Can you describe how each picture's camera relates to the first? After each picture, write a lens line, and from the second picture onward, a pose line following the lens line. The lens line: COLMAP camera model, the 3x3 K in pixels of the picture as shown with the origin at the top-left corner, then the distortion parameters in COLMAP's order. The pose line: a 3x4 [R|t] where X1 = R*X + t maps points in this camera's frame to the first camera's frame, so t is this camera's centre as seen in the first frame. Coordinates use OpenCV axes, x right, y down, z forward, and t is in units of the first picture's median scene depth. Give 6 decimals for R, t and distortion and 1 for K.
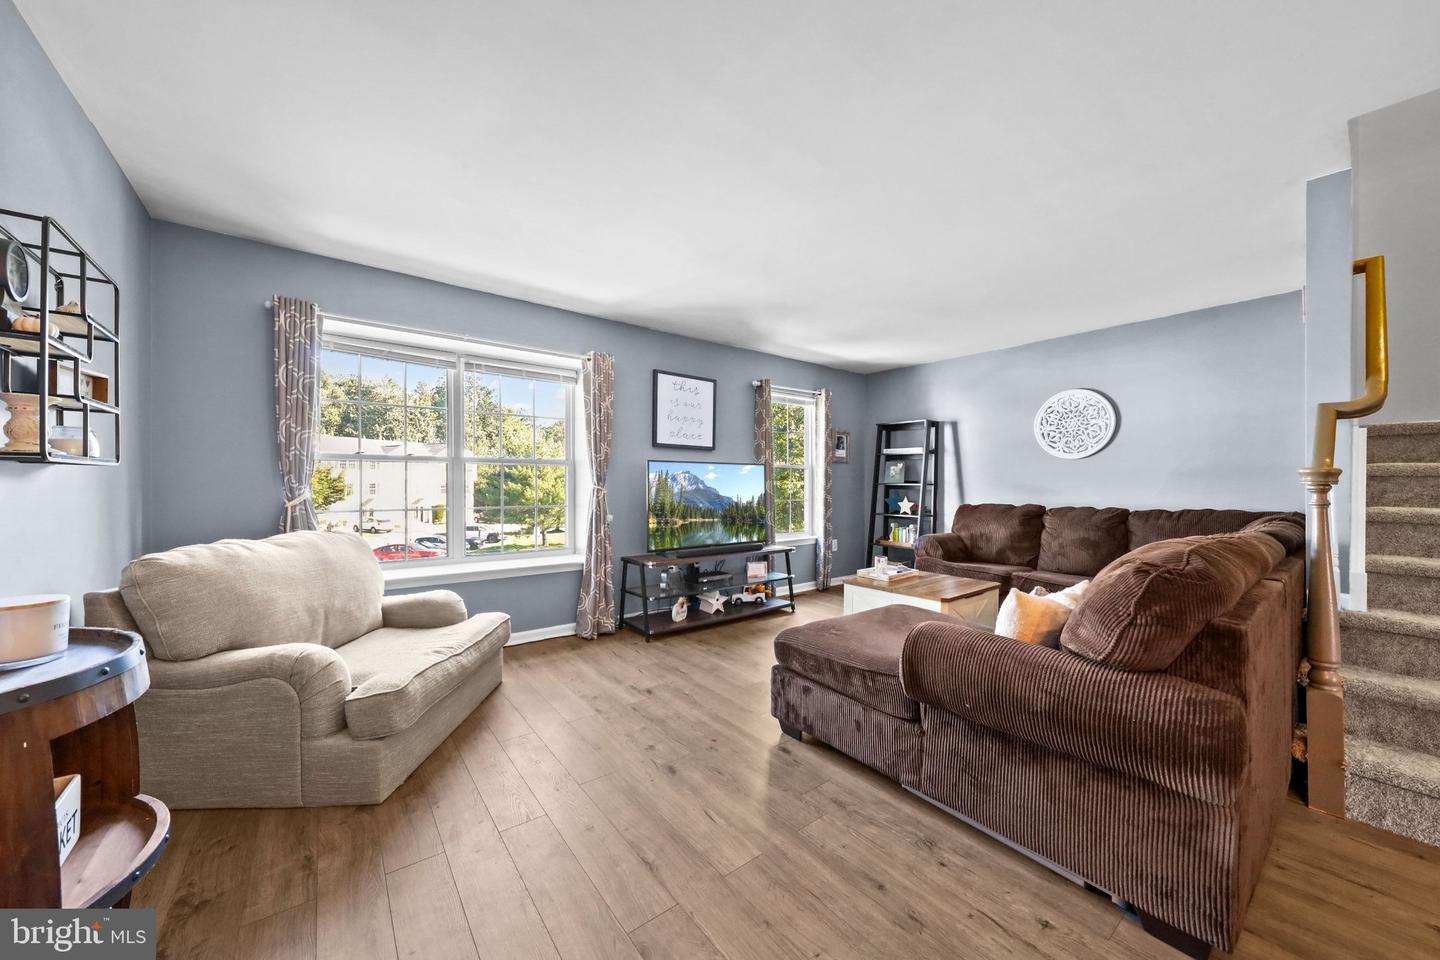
lens RADIAL K [[507.6, 0, 720.0], [0, 507.6, 480.0], [0, 0, 1]] dist [-0.000114, -0.000025]
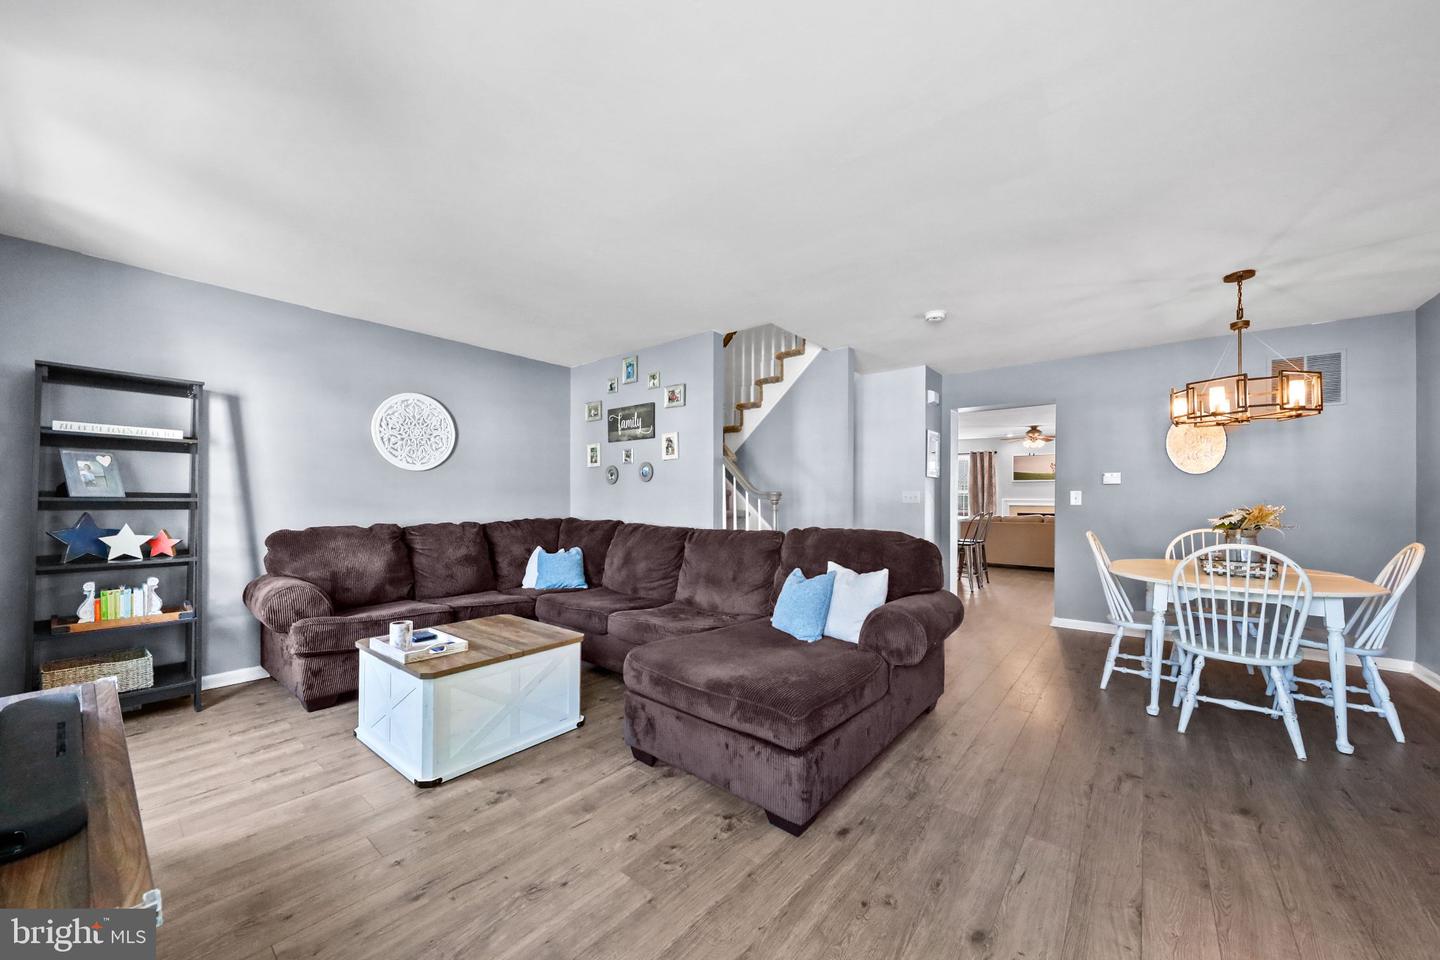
lens RADIAL K [[516.5, 0, 715.5], [0, 516.5, 496.0], [0, 0, 1]] dist [-0.001406, -0.000180]
pose [[-0.214610, 0.001664, 0.976698, -0.323413], [-0.011403, 0.999926, -0.004210, 0.001079], [-0.976633, -0.012041, -0.214575, 0.706511]]
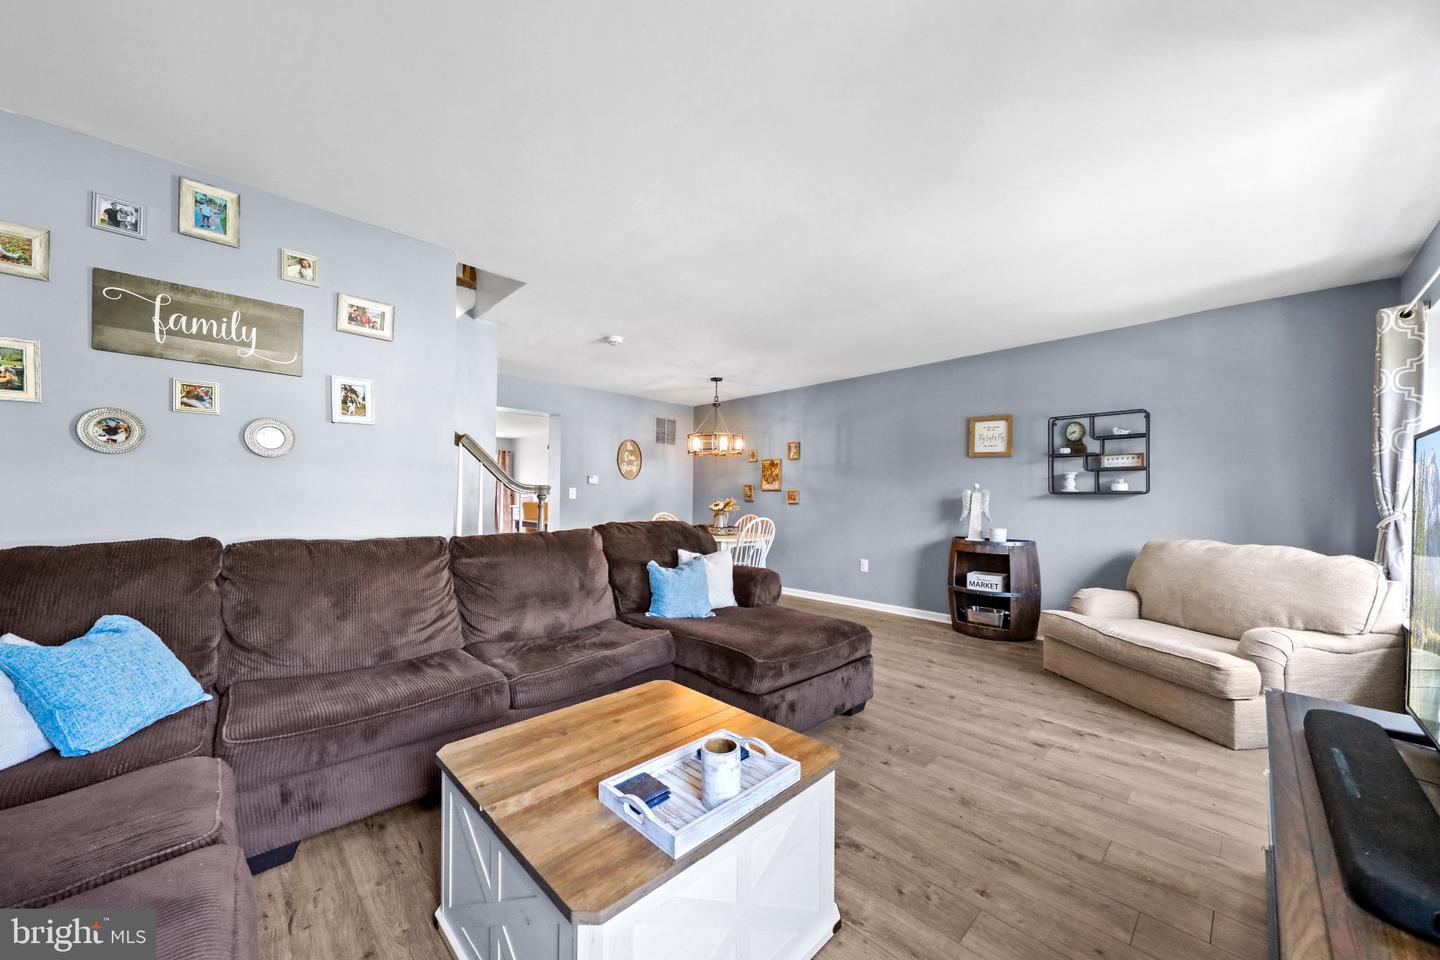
lens RADIAL K [[516.5, 0, 715.5], [0, 516.5, 496.0], [0, 0, 1]] dist [-0.001406, -0.000180]
pose [[-0.995649, -0.011109, -0.092522, 0.315813], [-0.010152, 0.999890, -0.010813, 0.009941], [0.092632, -0.009827, -0.995652, 1.184732]]
